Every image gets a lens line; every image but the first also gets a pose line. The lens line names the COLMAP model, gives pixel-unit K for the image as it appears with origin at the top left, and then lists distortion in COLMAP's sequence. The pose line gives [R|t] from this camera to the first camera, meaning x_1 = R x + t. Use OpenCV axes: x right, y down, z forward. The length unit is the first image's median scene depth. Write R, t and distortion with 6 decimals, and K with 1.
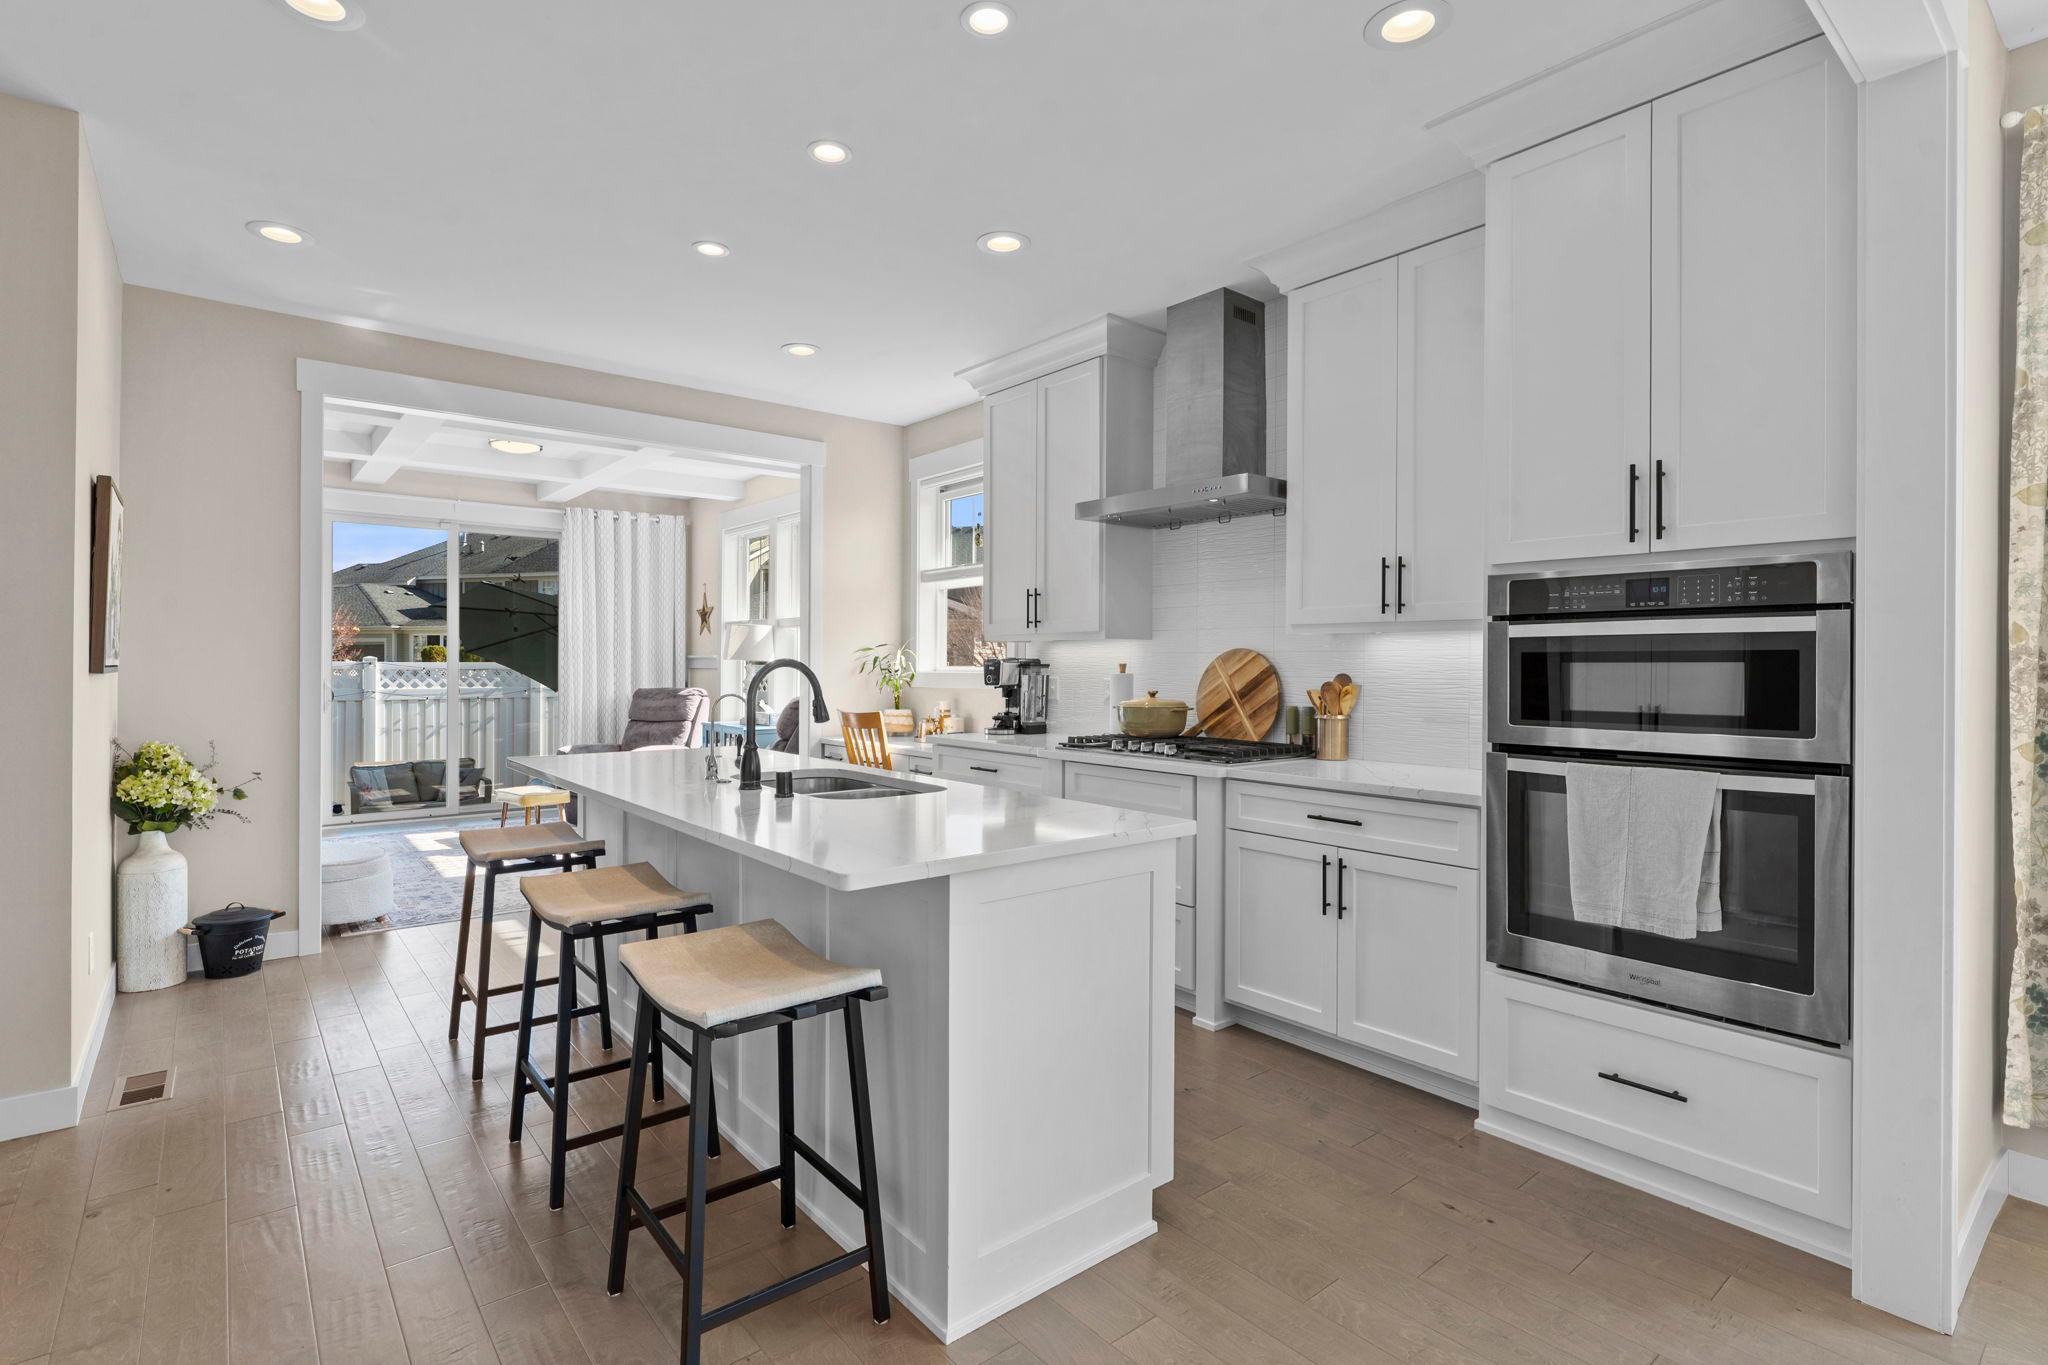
lens RADIAL K [[961.5, 0, 1021.8], [0, 961.5, 663.8], [0, 0, 1]] dist [-0.003306, -0.000307]
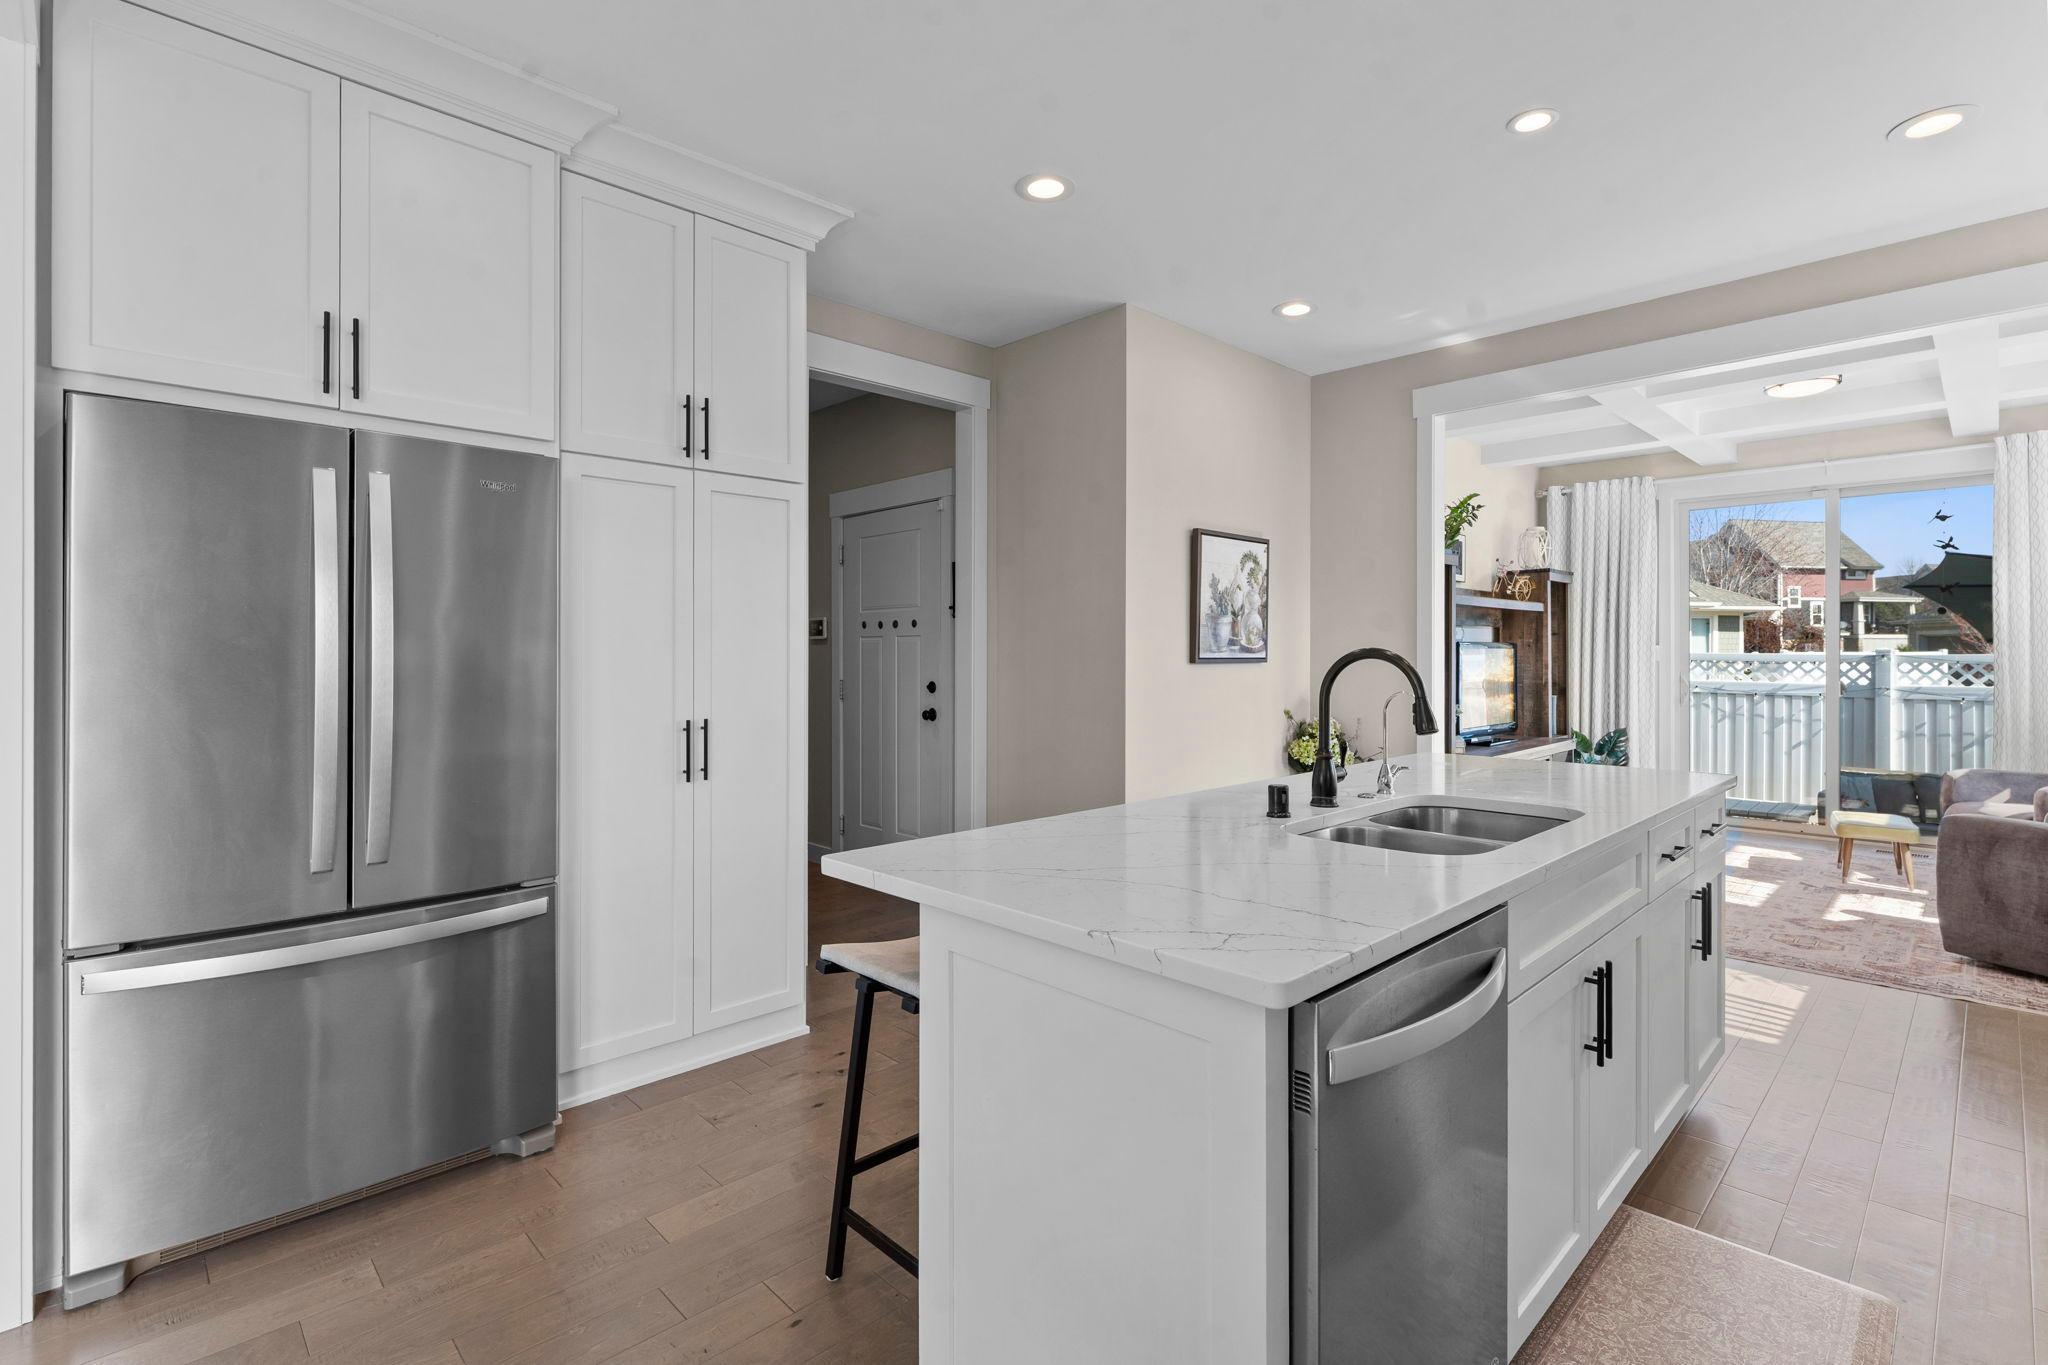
lens RADIAL K [[961.5, 0, 1033.7], [0, 961.5, 660.5], [0, 0, 1]] dist [-0.003306, -0.000307]
pose [[0.090334, 0.002116, -0.995909, 0.126640], [0.001657, 0.999996, 0.002275, 0.000369], [0.995910, -0.001856, 0.090330, 0.161704]]
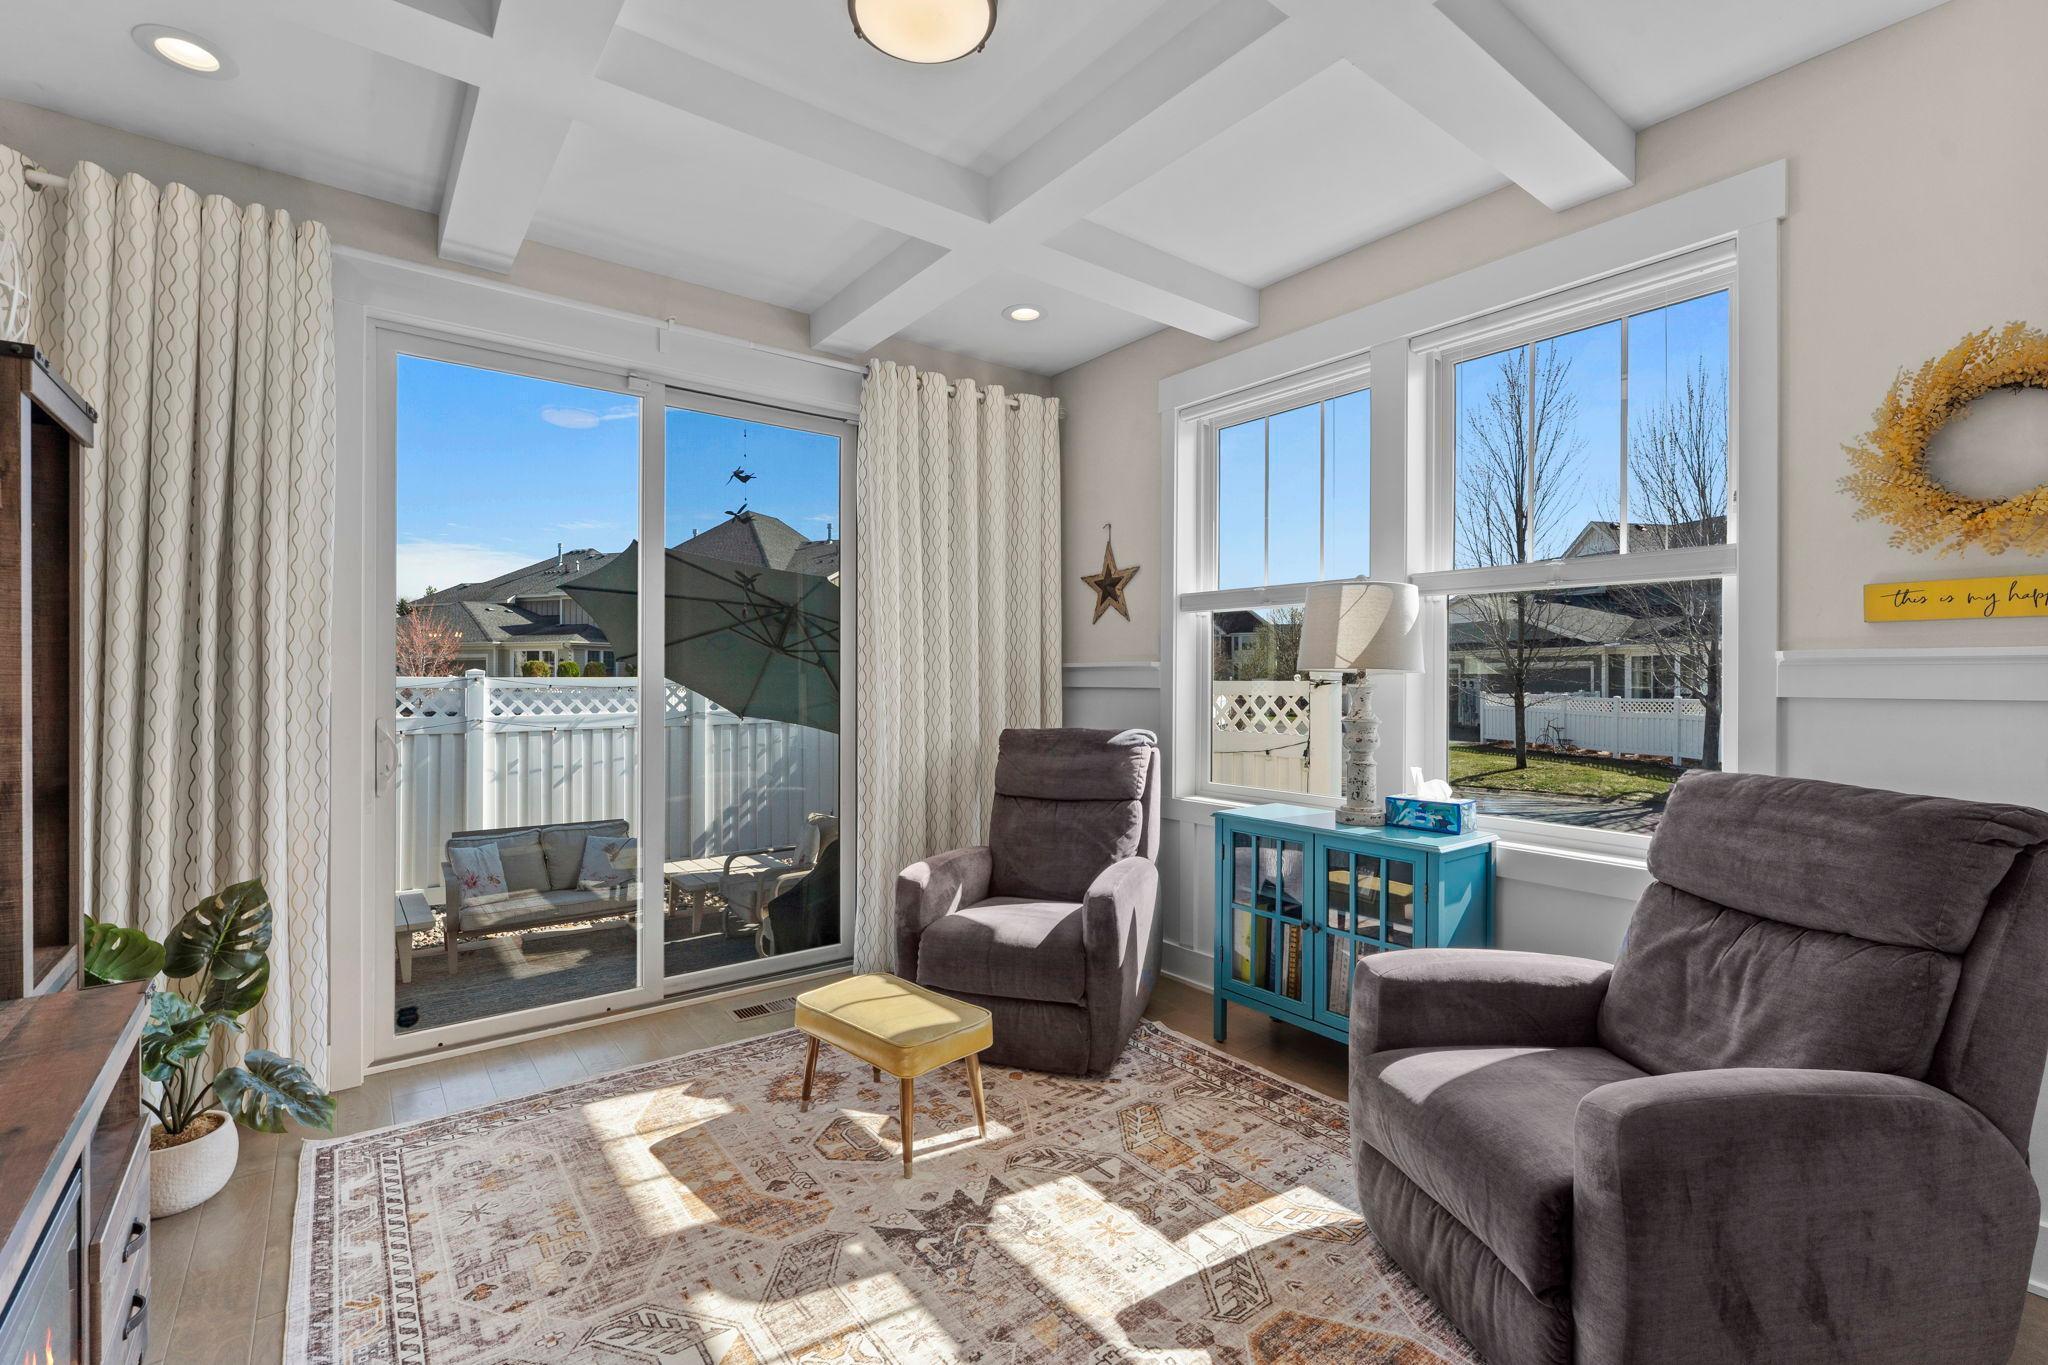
lens RADIAL K [[894.3, 0, 1034.8], [0, 894.3, 674.1], [0, 0, 1]] dist [-0.010926, -0.000947]
pose [[0.999449, -0.004625, -0.032859, -0.273597], [0.004544, 0.999986, -0.002535, -0.001090], [0.032870, 0.002384, 0.999457, 0.399312]]
